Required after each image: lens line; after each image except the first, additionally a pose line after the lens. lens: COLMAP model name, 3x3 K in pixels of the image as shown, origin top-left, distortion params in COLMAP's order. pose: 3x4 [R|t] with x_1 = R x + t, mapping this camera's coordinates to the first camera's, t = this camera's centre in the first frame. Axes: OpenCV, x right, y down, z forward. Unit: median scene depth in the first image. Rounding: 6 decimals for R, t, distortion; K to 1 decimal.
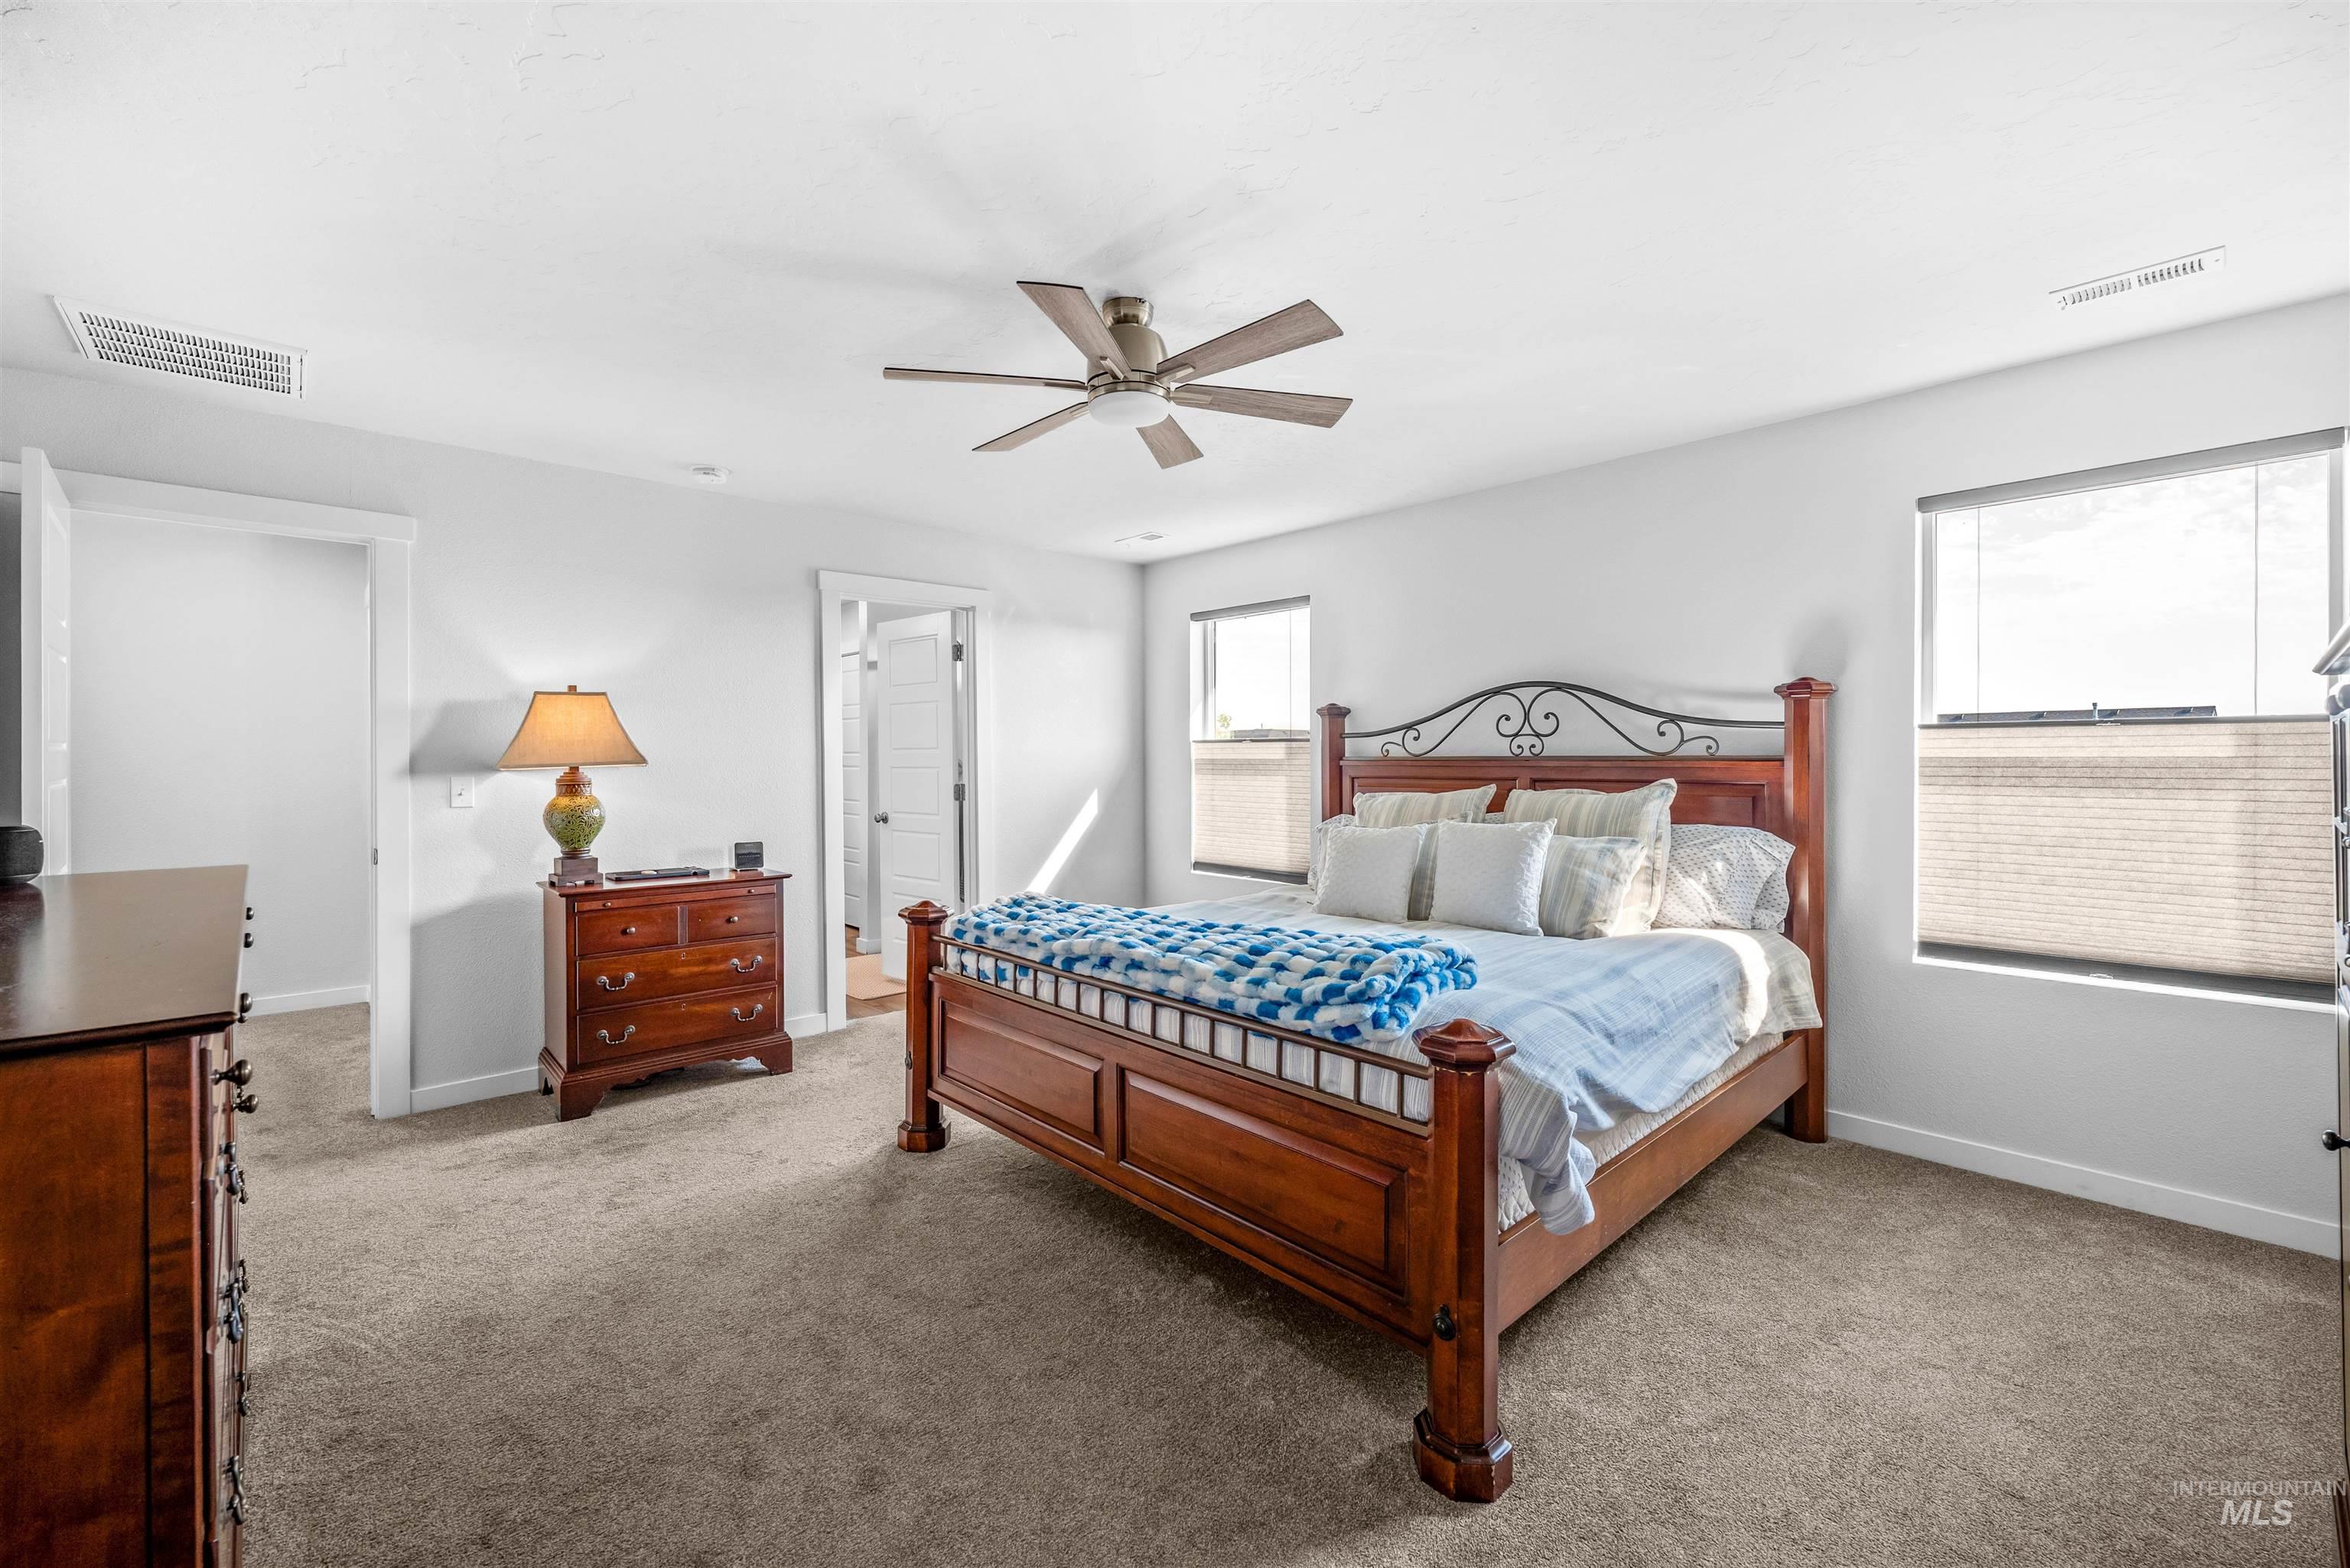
lens RADIAL K [[936.6, 0, 1175.0], [0, 936.6, 784.0], [0, 0, 1]] dist [0.012180, 0.000033]
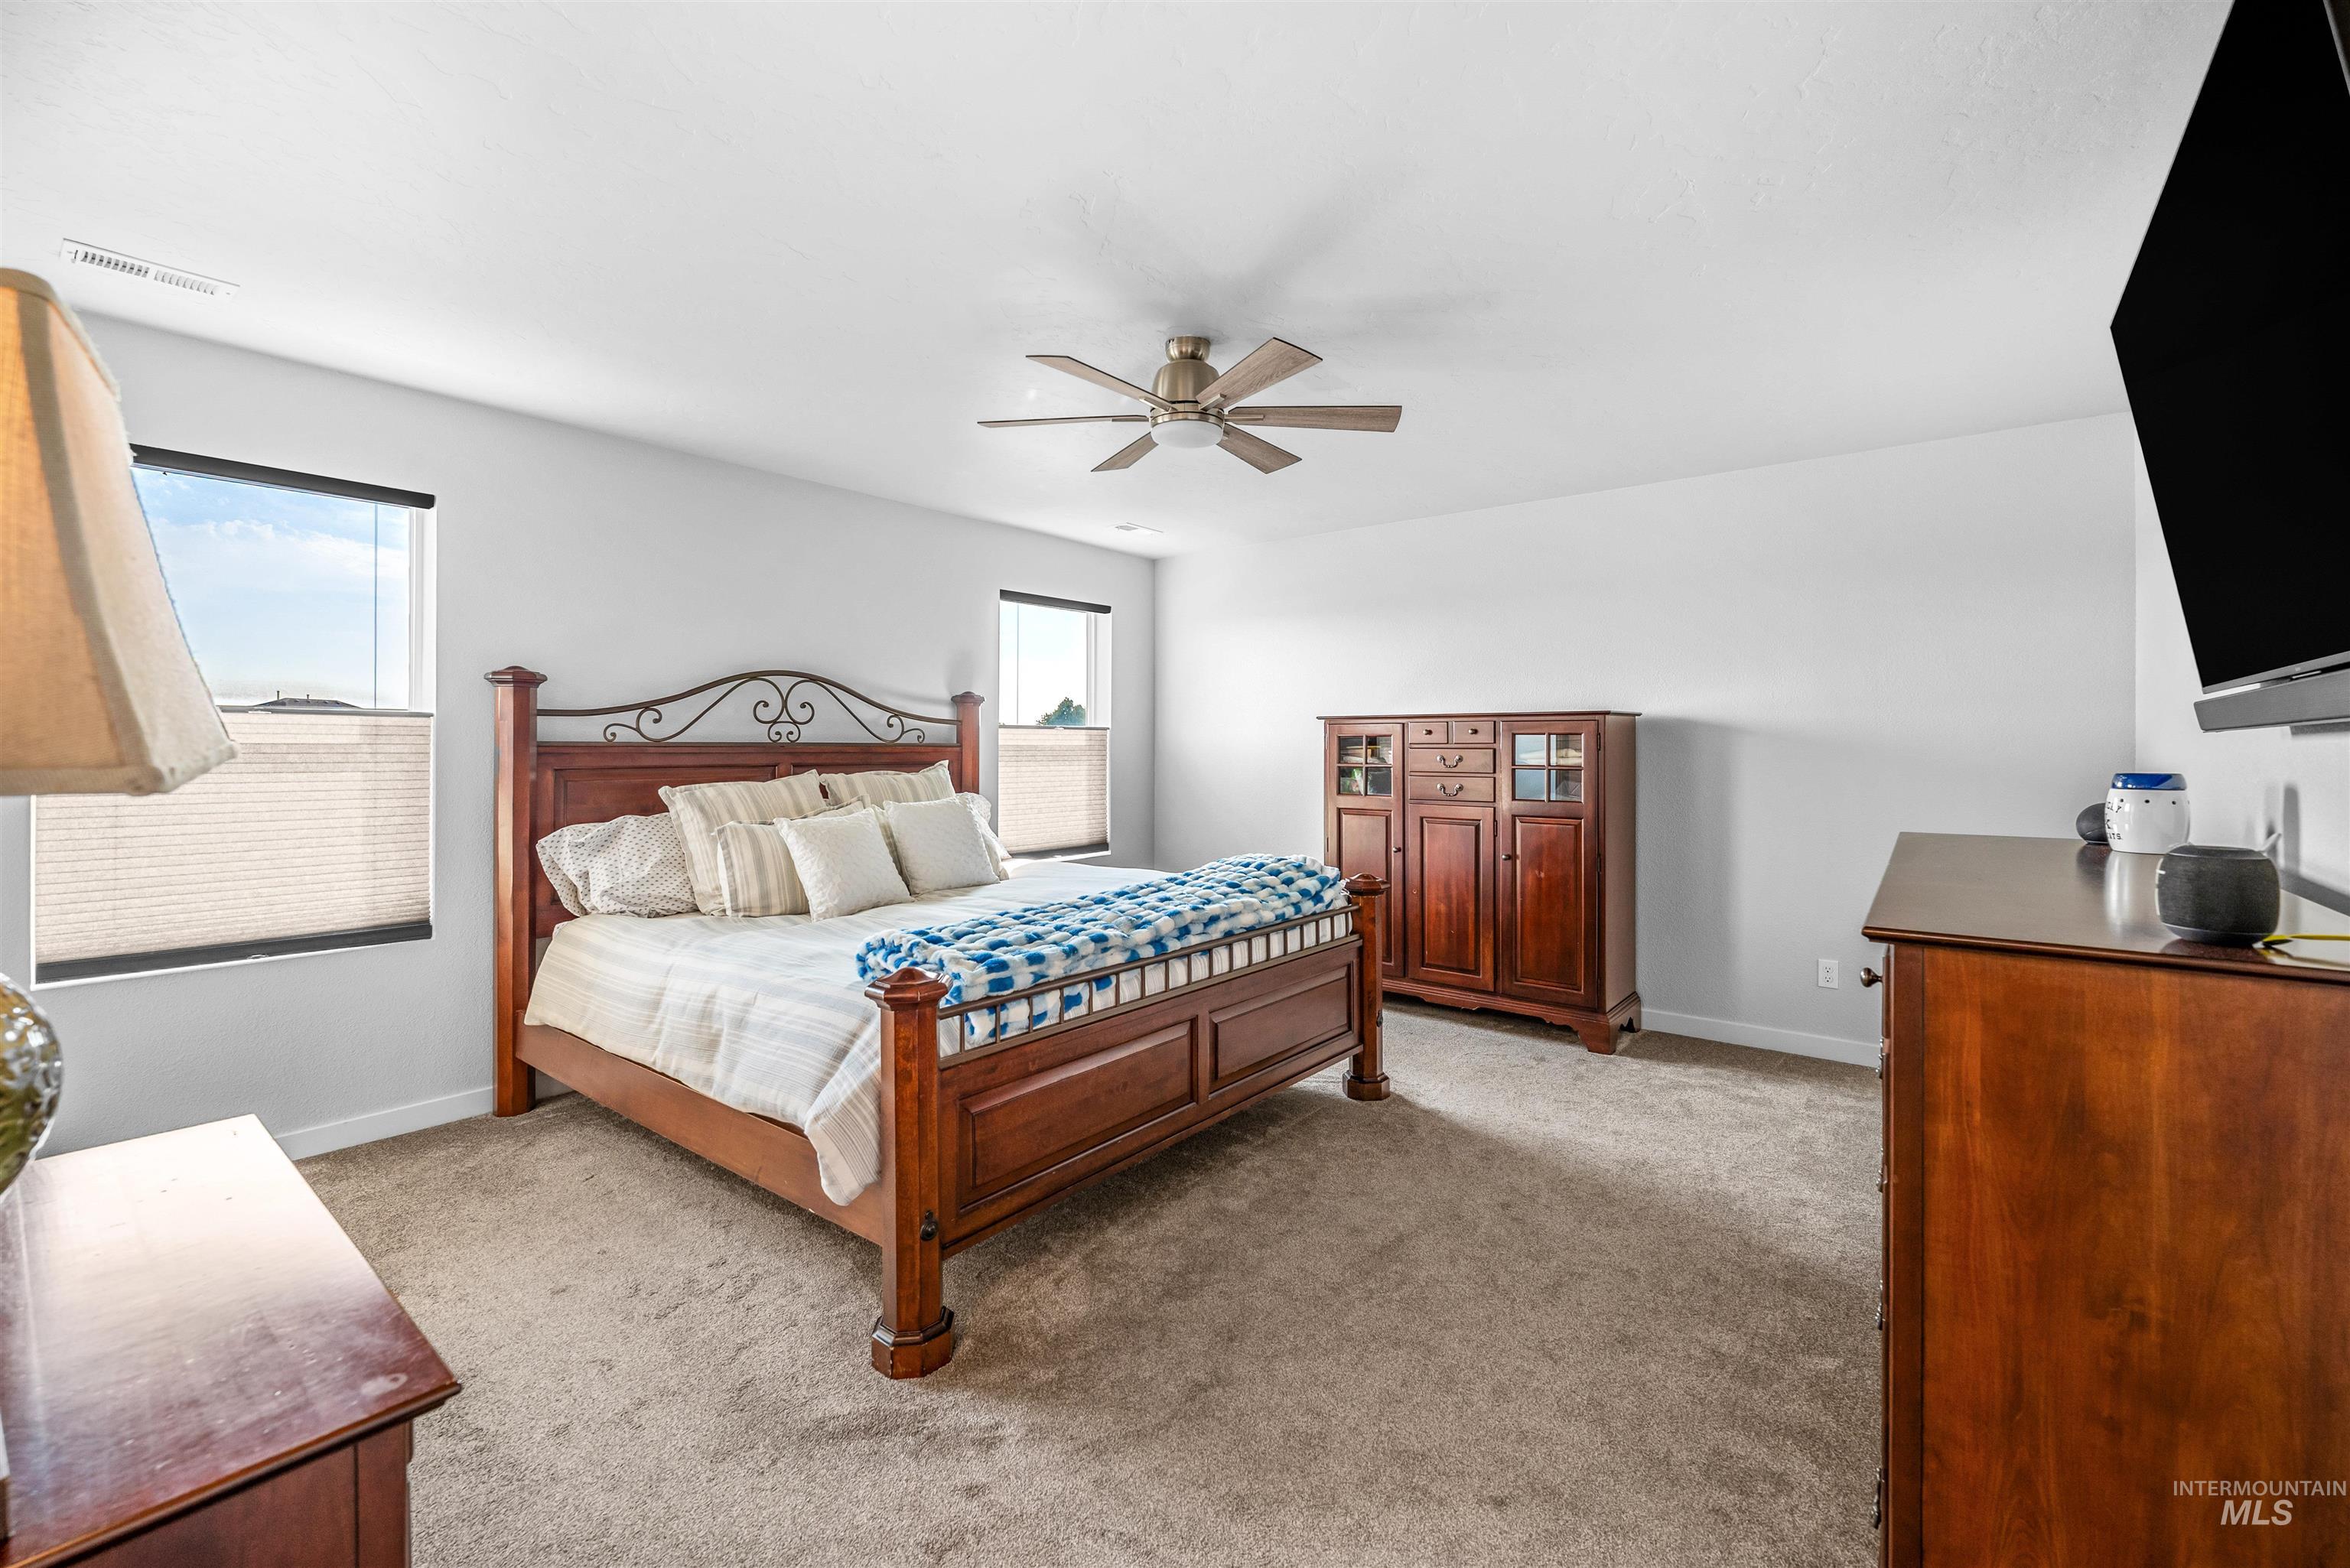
lens RADIAL K [[1002.0, 0, 1127.8], [0, 1002.0, 783.0], [0, 0, 1]] dist [0.000359, -0.000092]
pose [[-0.119456, -0.033365, 0.992279, -0.823579], [0.025278, 0.999009, 0.036634, -0.017315], [-0.992518, 0.029459, -0.118494, 0.813135]]
